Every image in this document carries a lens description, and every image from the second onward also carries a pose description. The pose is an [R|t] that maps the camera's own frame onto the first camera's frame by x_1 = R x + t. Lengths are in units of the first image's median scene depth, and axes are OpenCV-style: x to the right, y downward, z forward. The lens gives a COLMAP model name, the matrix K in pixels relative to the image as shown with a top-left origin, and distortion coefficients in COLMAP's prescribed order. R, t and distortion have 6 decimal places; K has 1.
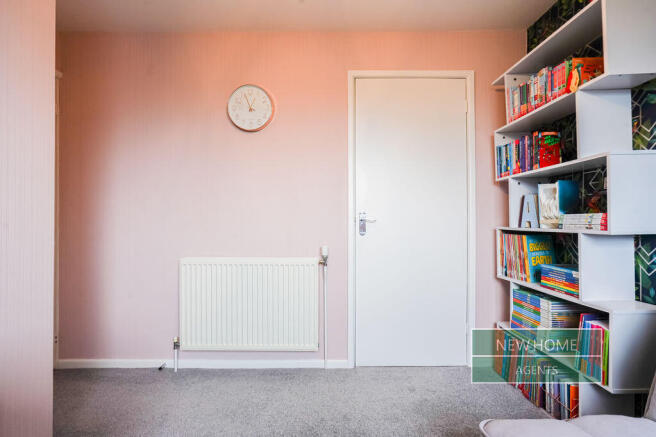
lens RADIAL K [[301.2, 0, 327.1], [0, 301.2, 218.7], [0, 0, 1]] dist [-0.000994, 0.000110]
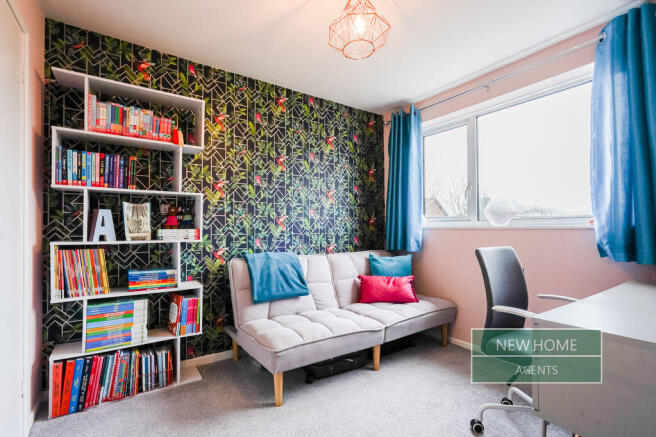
lens RADIAL K [[301.2, 0, 328.9], [0, 301.2, 224.6], [0, 0, 1]] dist [-0.000994, 0.000110]
pose [[-0.555781, 0.019973, 0.831089, -0.630328], [-0.002989, 0.999657, -0.026022, -0.002177], [-0.831323, -0.016947, -0.555531, 0.954043]]
